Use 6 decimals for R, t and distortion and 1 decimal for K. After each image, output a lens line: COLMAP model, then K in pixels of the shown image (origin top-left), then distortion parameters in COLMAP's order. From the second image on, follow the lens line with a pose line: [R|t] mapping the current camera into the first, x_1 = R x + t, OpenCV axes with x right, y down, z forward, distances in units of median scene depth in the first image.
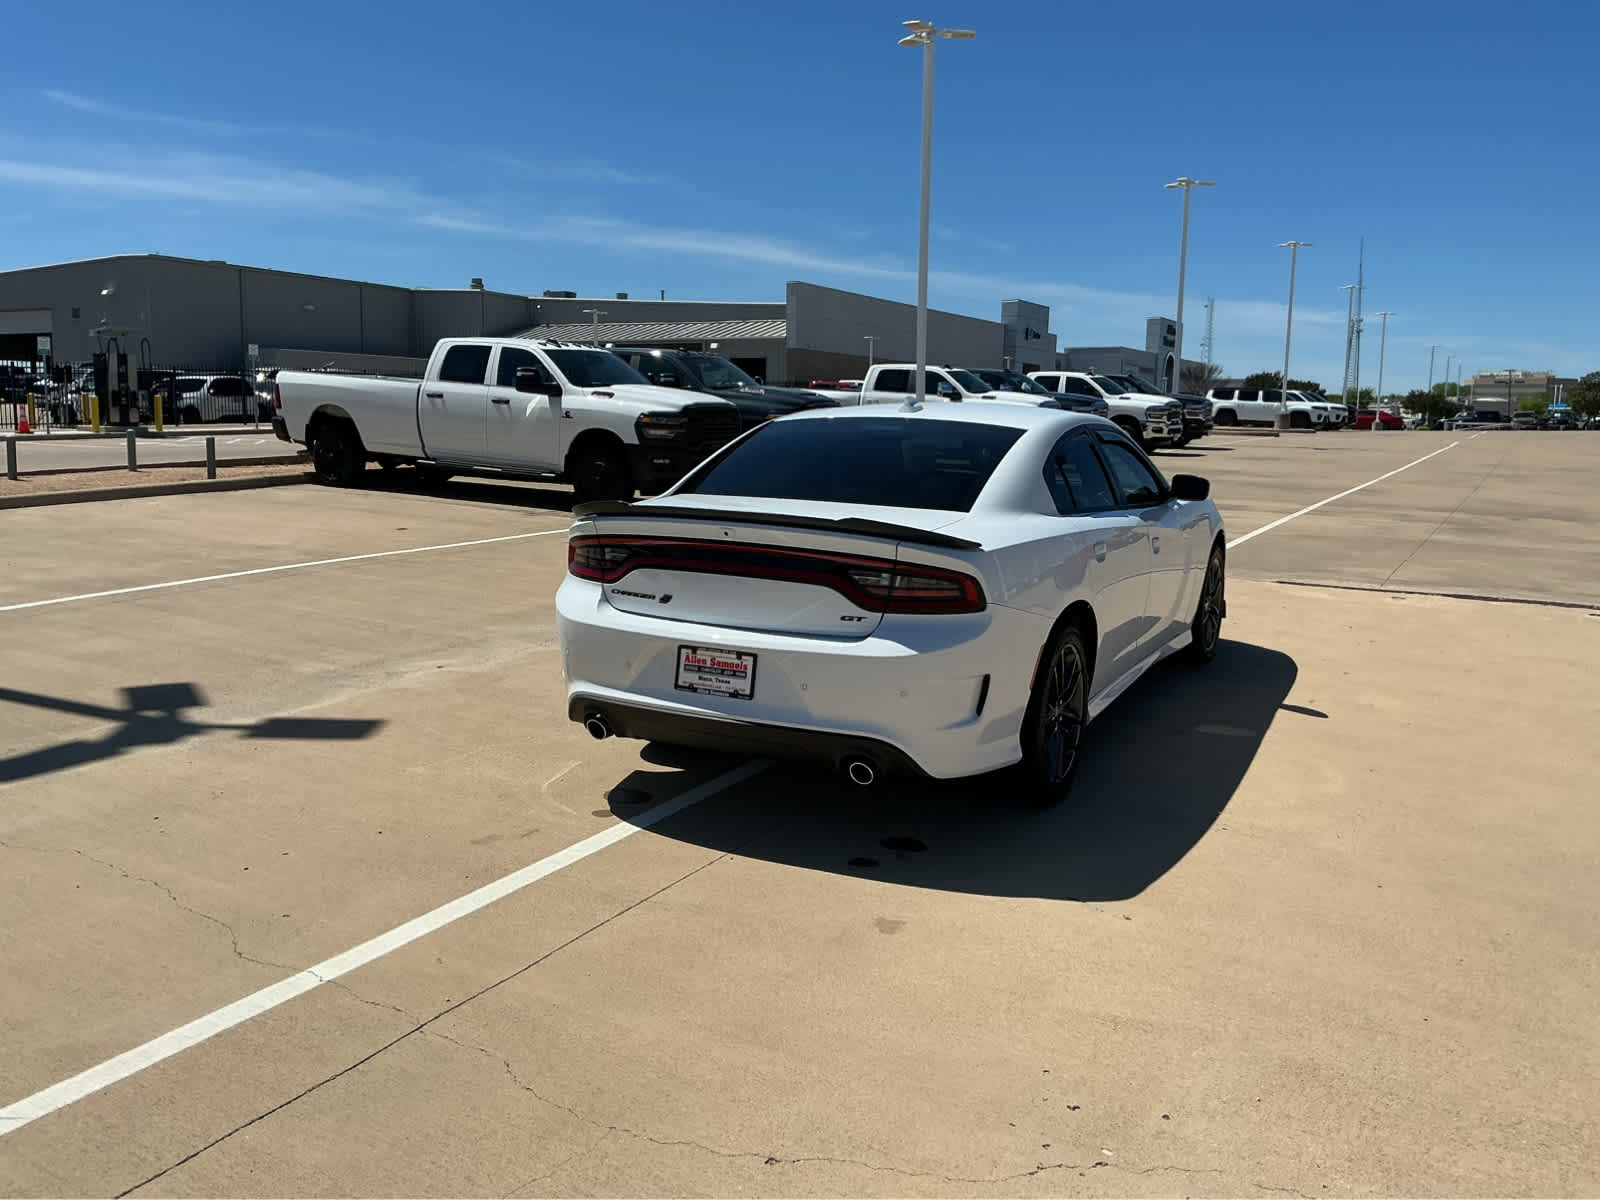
lens RADIAL K [[1322.6, 0, 803.3], [0, 1322.6, 615.8], [0, 0, 1]] dist [0.085634, -0.150248]
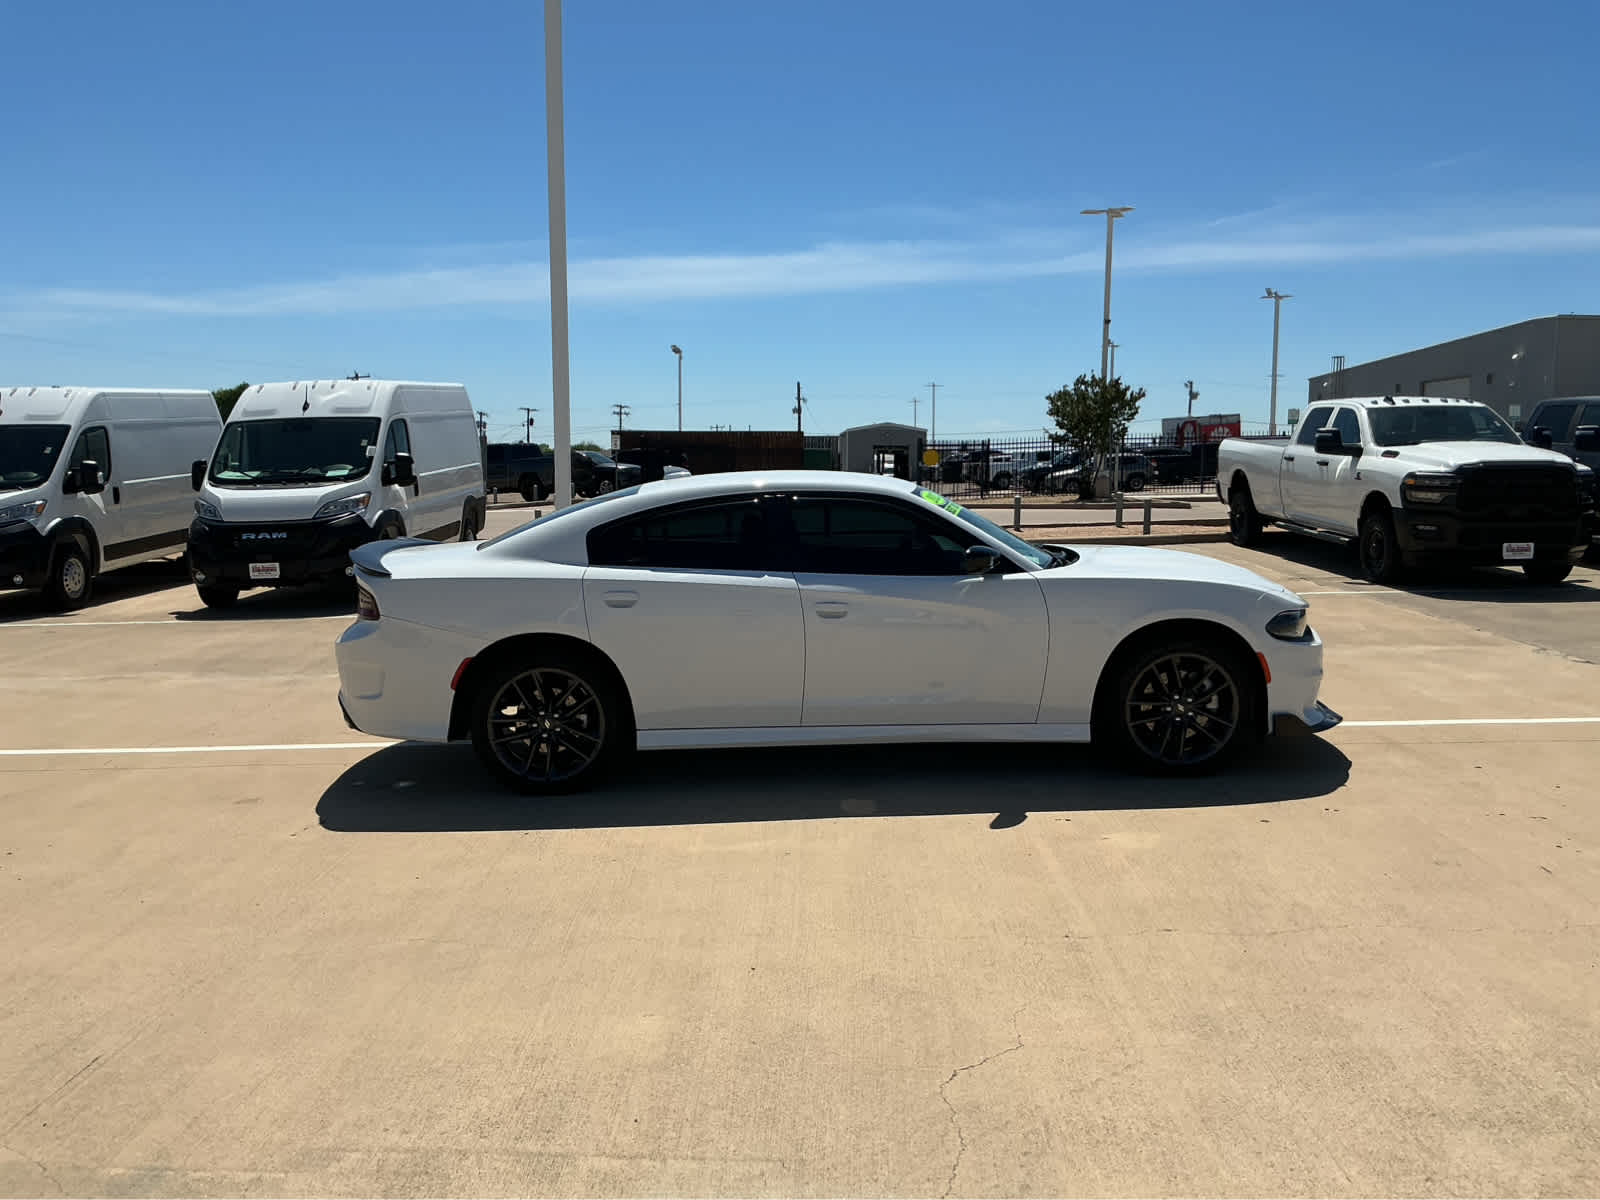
lens RADIAL K [[1322.6, 0, 797.1], [0, 1322.6, 649.4], [0, 0, 1]] dist [0.085634, -0.150248]
pose [[0.484754, 0.106990, -0.868082, 0.478156], [-0.124951, 0.990781, 0.052338, -0.030886], [0.865679, 0.083097, 0.493654, 0.204378]]
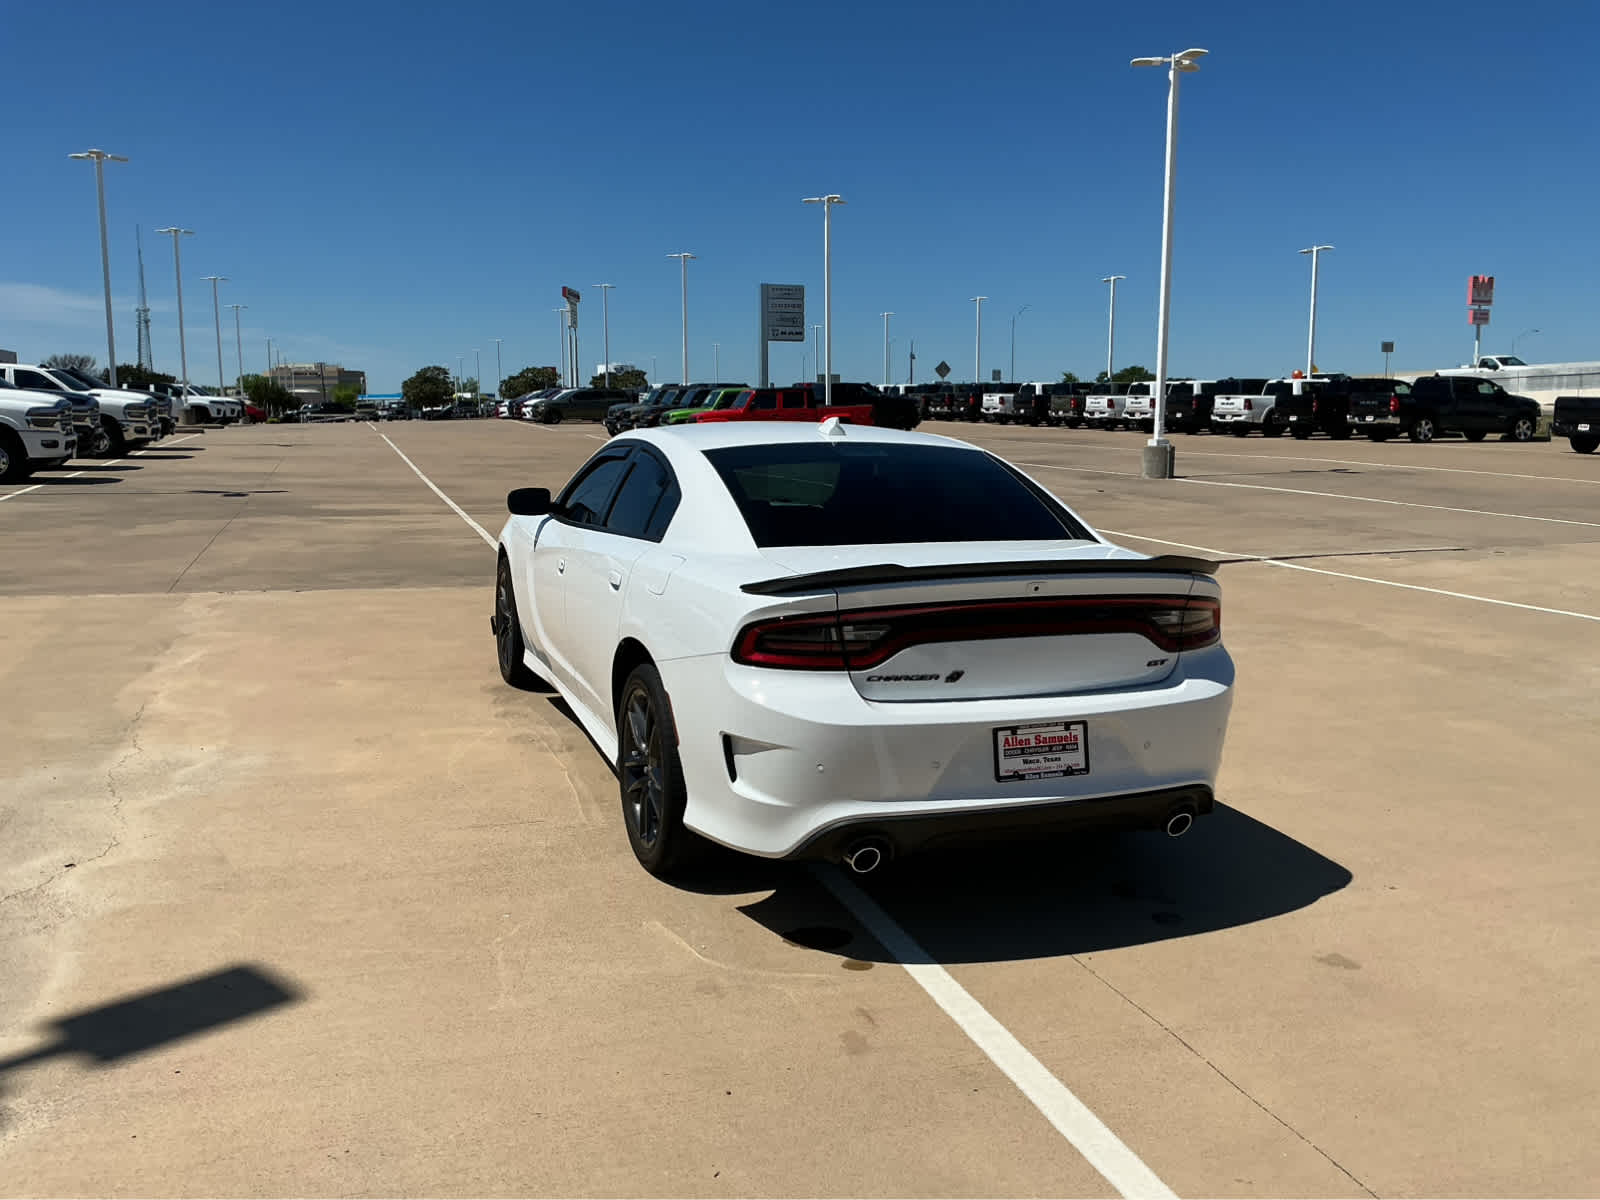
lens RADIAL K [[1322.6, 0, 812.7], [0, 1322.6, 607.8], [0, 0, 1]] dist [0.085634, -0.150248]
pose [[0.664814, -0.123834, 0.736673, -0.237160], [0.123653, 0.990802, 0.054961, -0.034558], [-0.736704, 0.054553, 0.674012, 0.159855]]
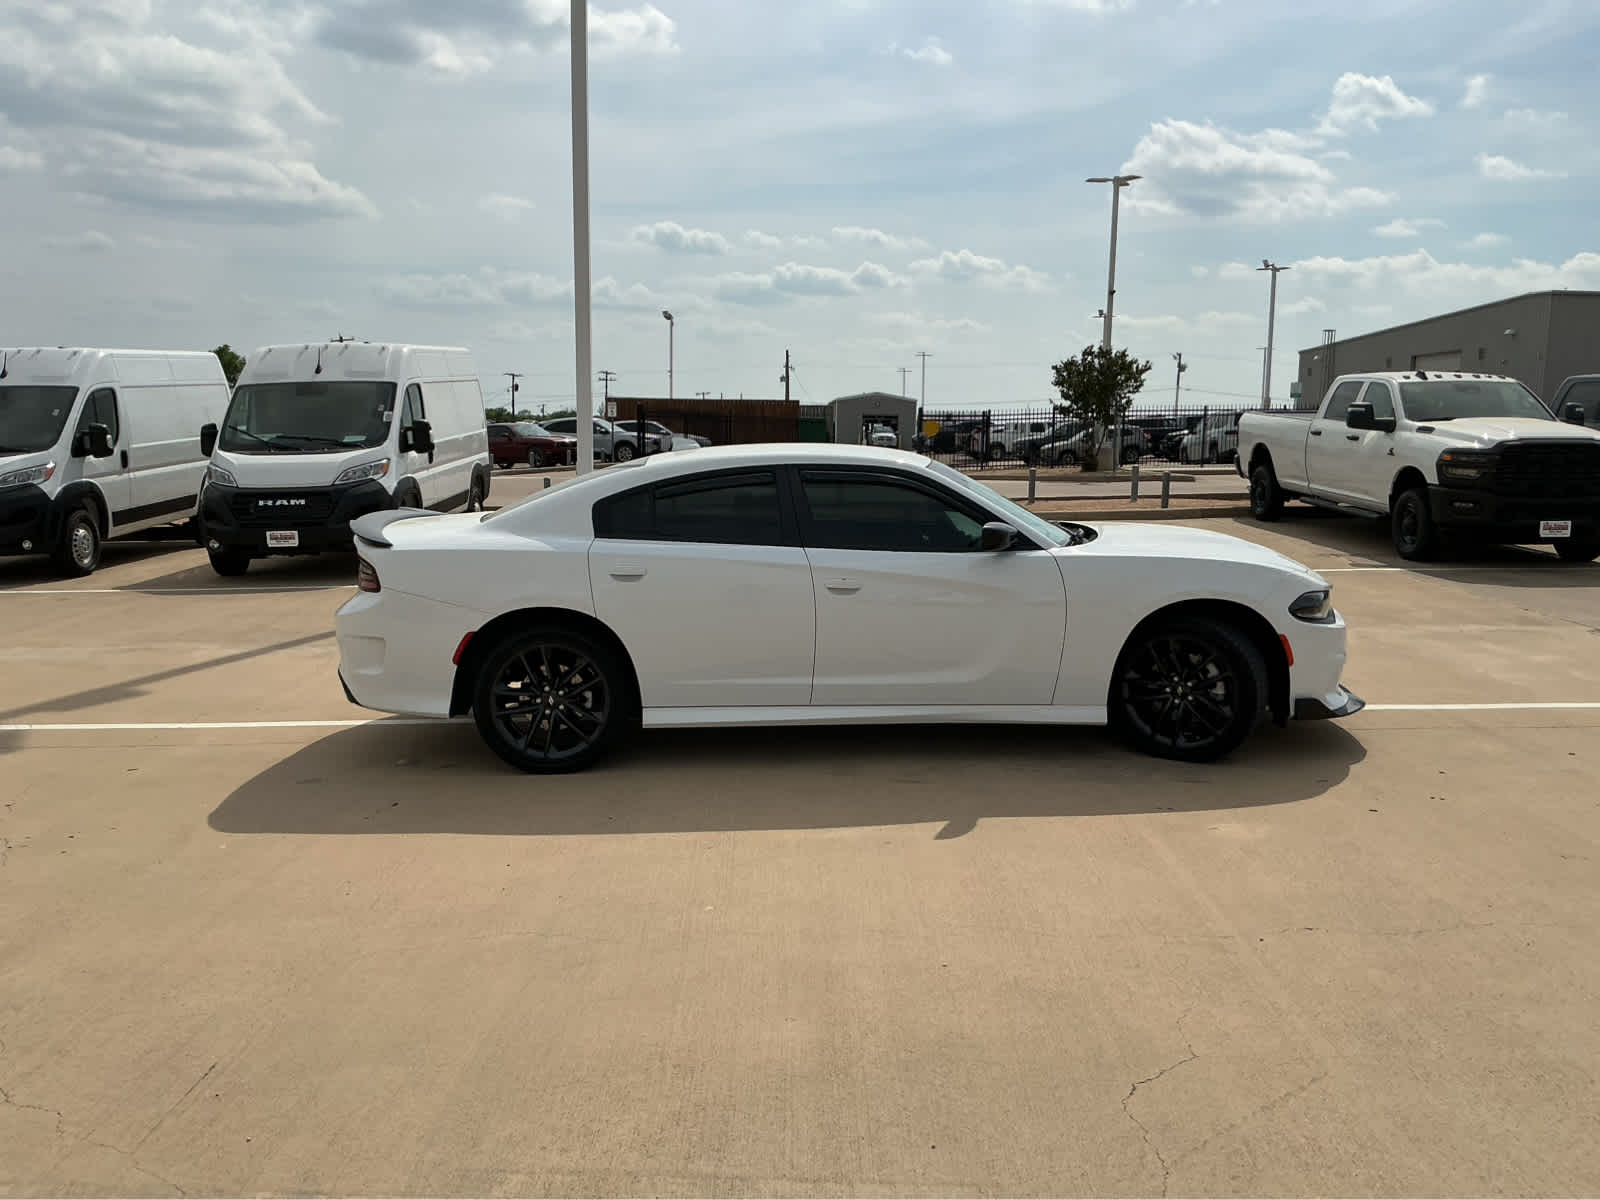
lens RADIAL K [[1322.6, 0, 788.2], [0, 1322.6, 637.6], [0, 0, 1]] dist [0.085634, -0.150248]
pose [[0.494638, 0.123110, -0.860335, 0.446549], [-0.133297, 0.988950, 0.064877, -0.028464], [0.858816, 0.082589, 0.505583, 0.181184]]
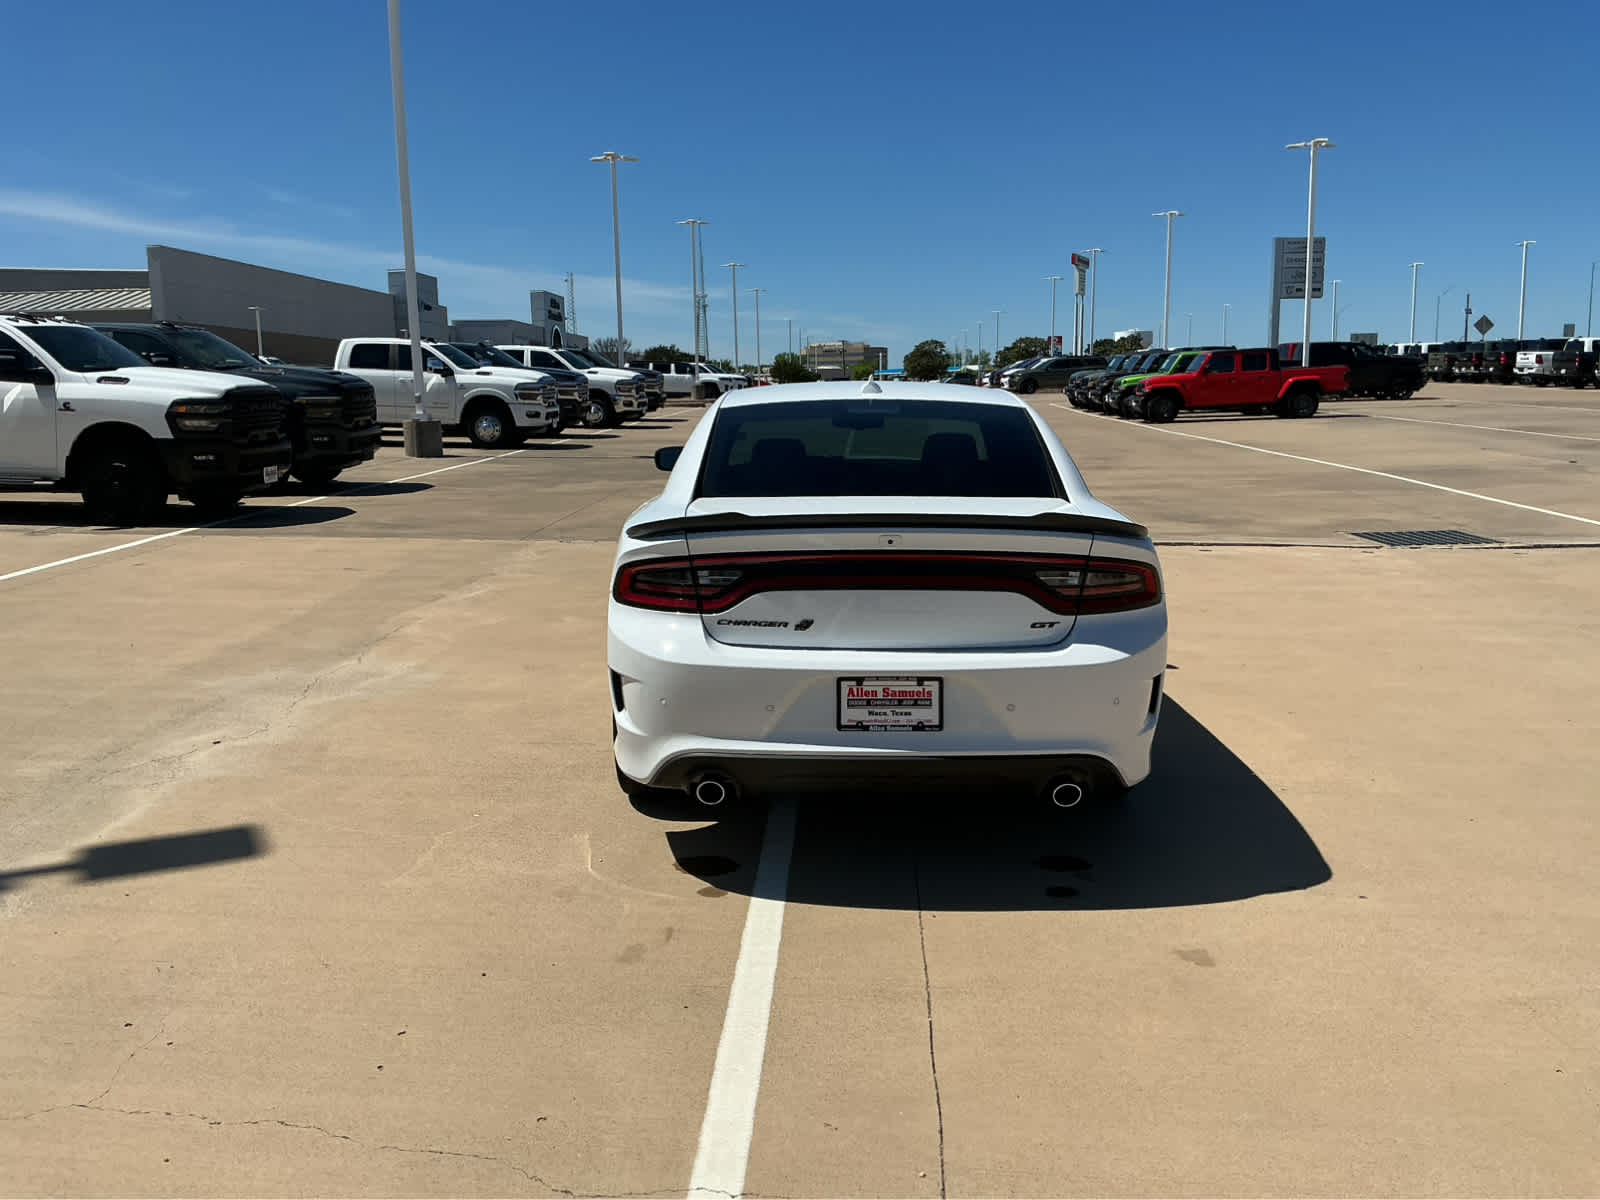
lens RADIAL K [[1322.6, 0, 807.0], [0, 1322.6, 614.5], [0, 0, 1]] dist [0.085634, -0.150248]
pose [[0.894776, -0.102408, 0.434613, -0.145273], [0.094519, 0.994727, 0.039793, -0.016382], [-0.436396, 0.005473, 0.899738, 0.077251]]
